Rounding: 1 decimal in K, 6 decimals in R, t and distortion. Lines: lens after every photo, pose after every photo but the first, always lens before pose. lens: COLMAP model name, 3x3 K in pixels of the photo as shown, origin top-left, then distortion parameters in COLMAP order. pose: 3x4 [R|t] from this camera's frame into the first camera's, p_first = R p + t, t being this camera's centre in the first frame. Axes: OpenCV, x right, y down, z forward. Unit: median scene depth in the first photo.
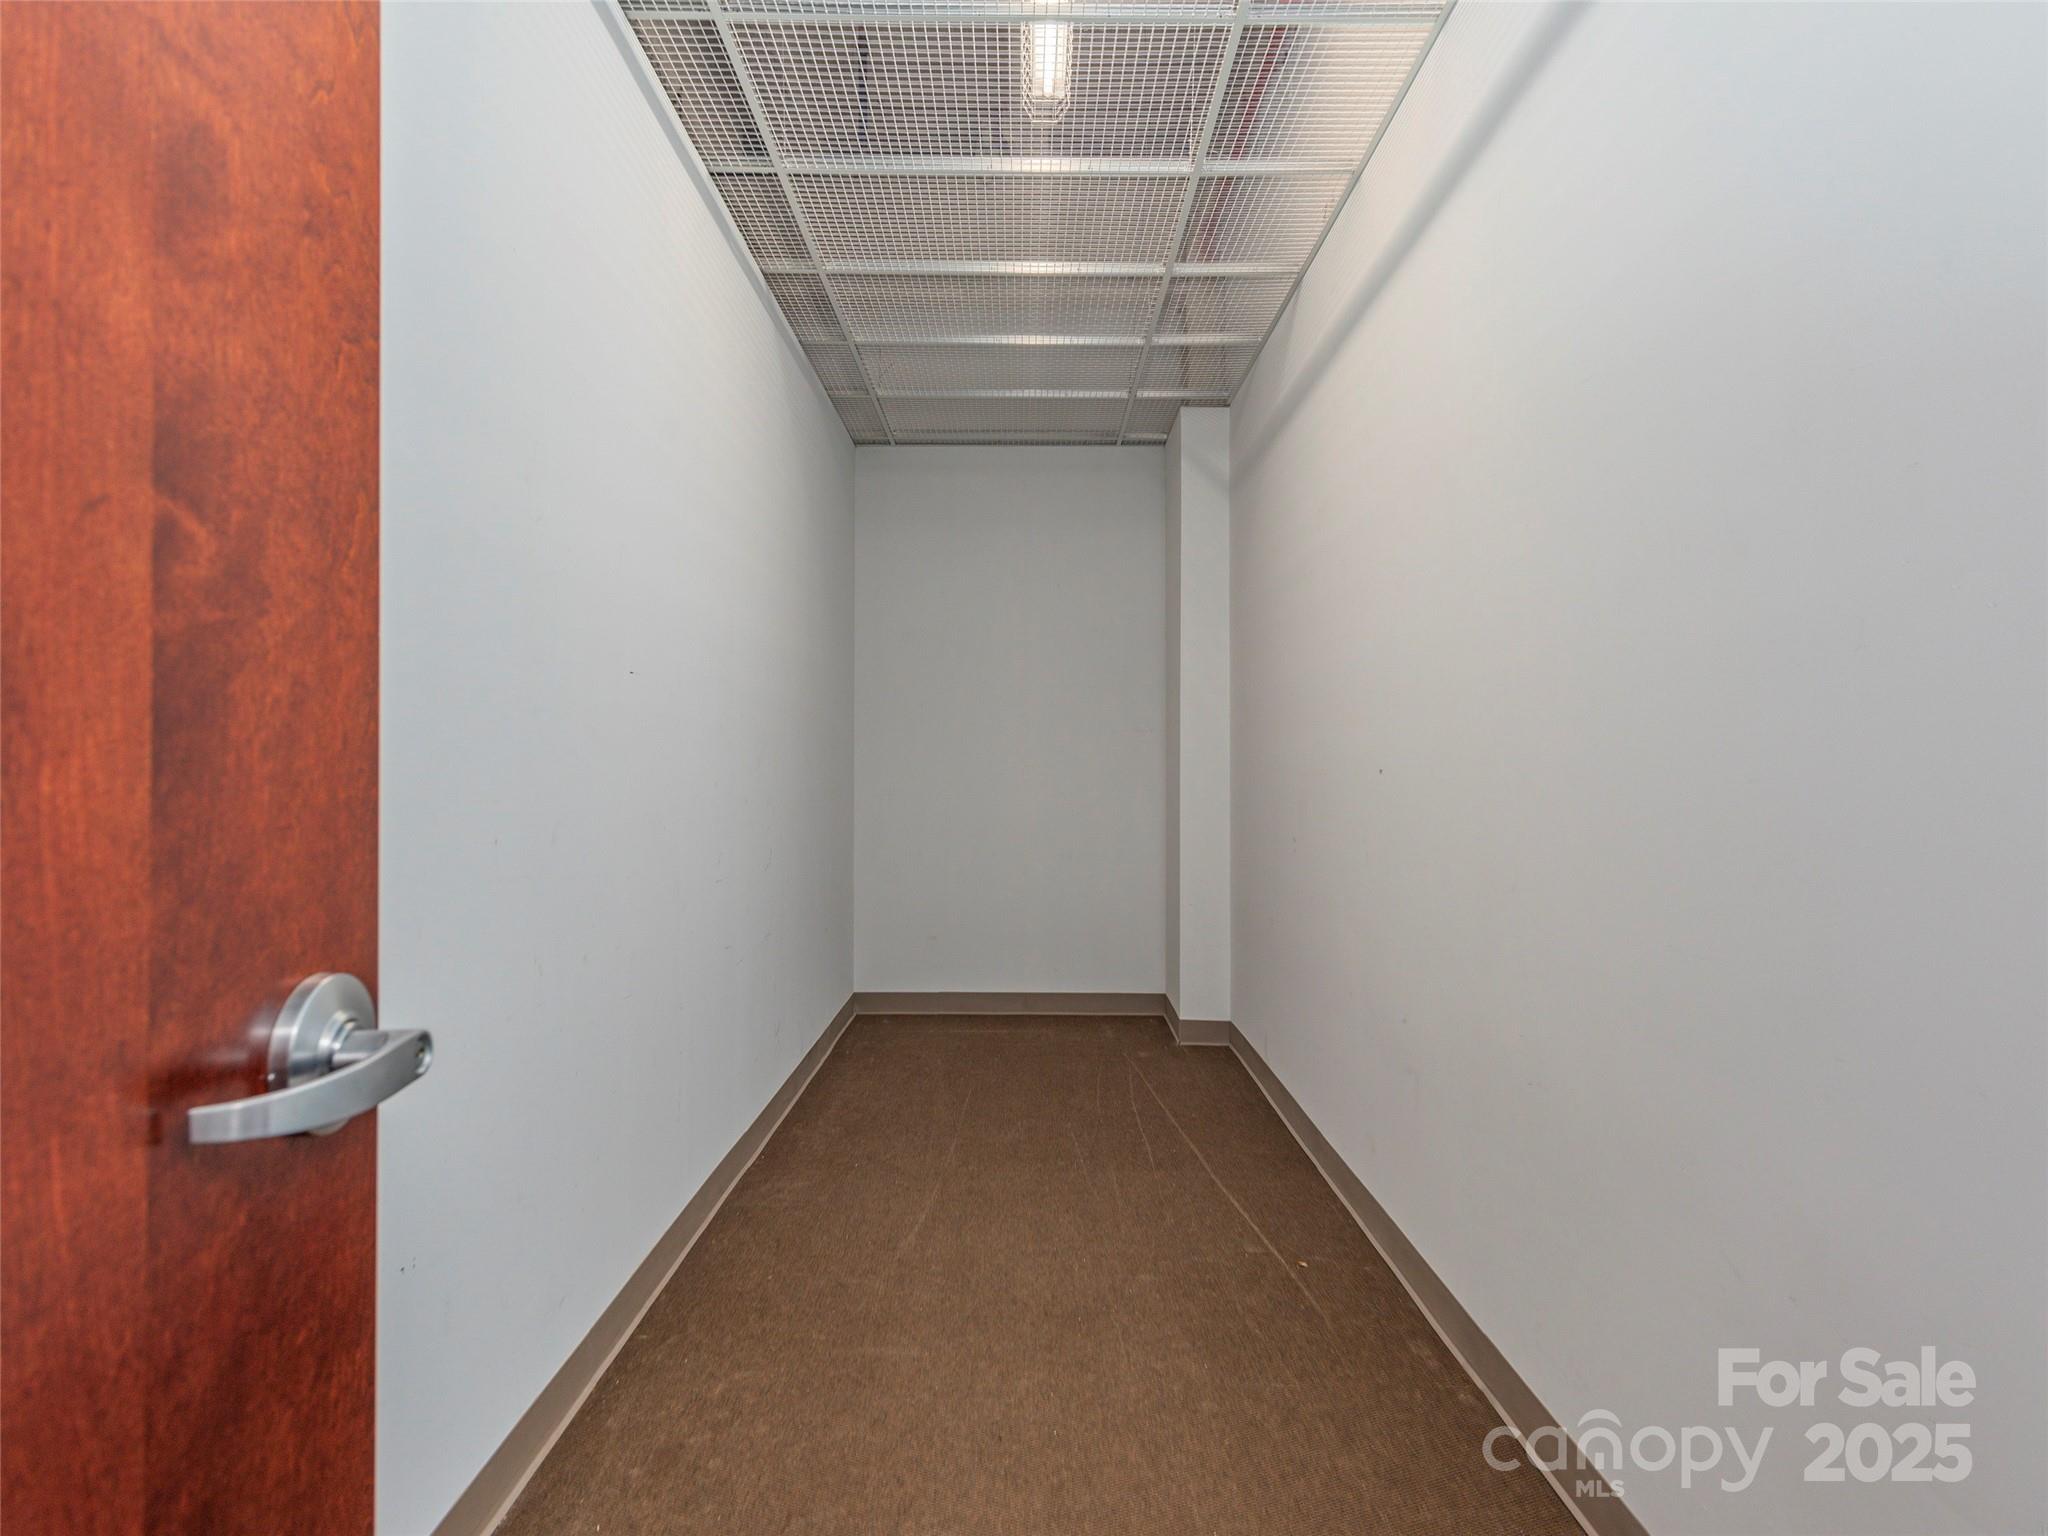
lens RADIAL K [[1010.2, 0, 1019.5], [0, 1010.2, 761.6], [0, 0, 1]] dist [0.007756, -0.000379]
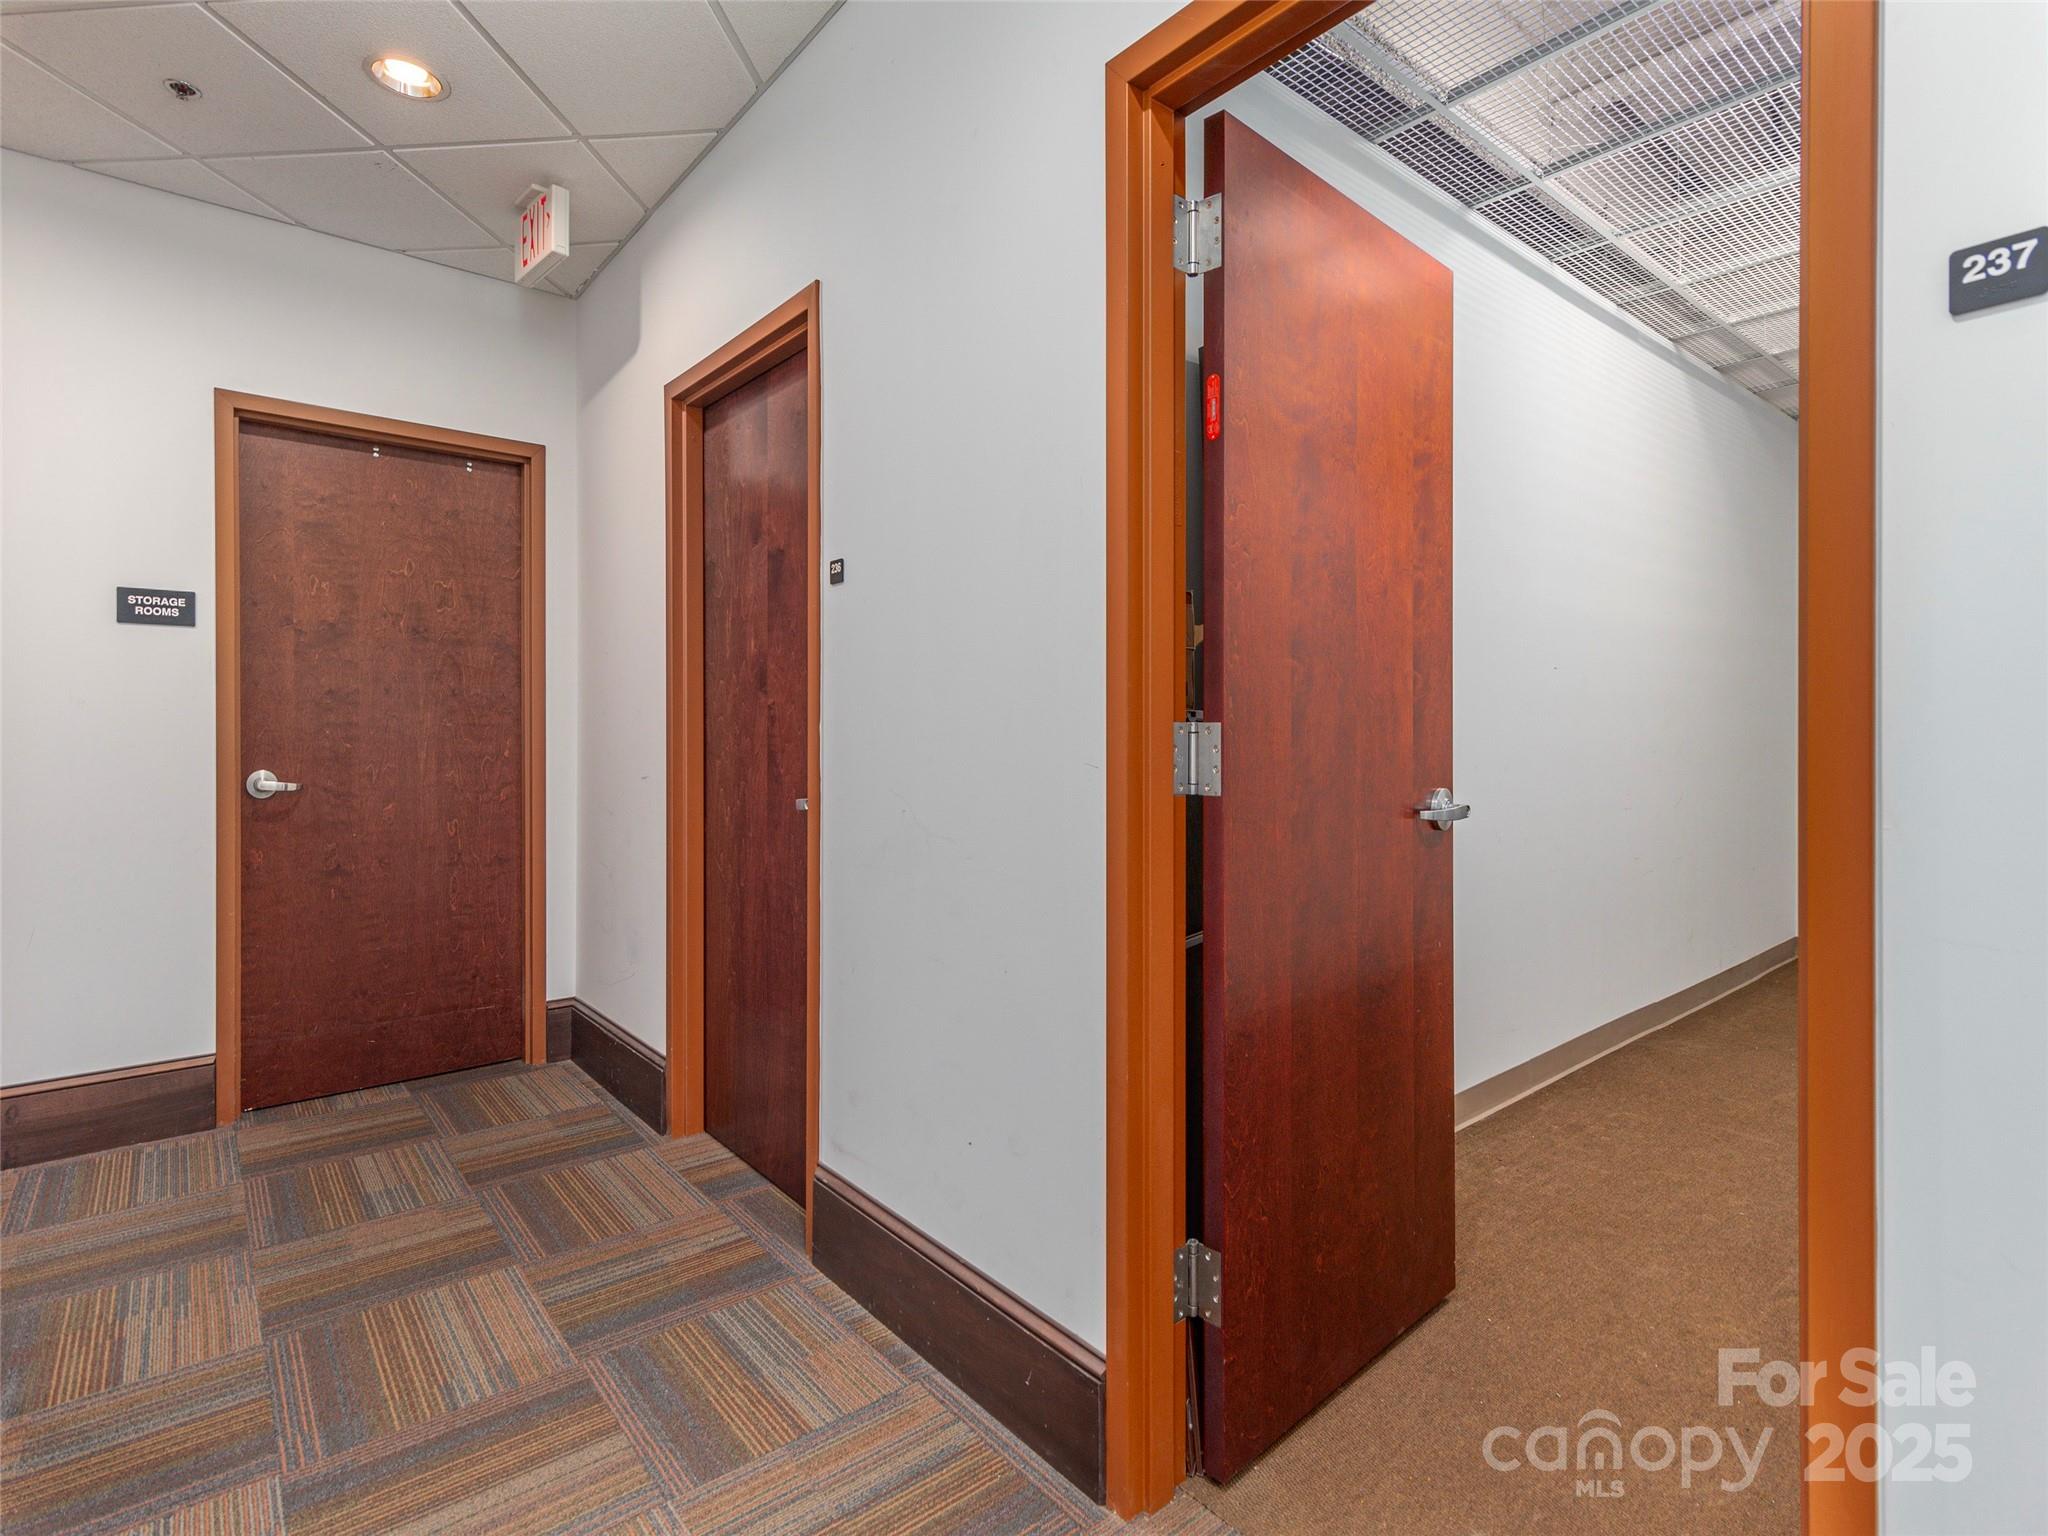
lens RADIAL K [[1010.2, 0, 1019.5], [0, 1010.2, 761.6], [0, 0, 1]] dist [0.007756, -0.000379]
pose [[0.635518, 0.010152, -0.772019, 1.176637], [0.020004, 0.999361, 0.029608, -0.023794], [0.771827, -0.034259, 0.634909, -2.513016]]
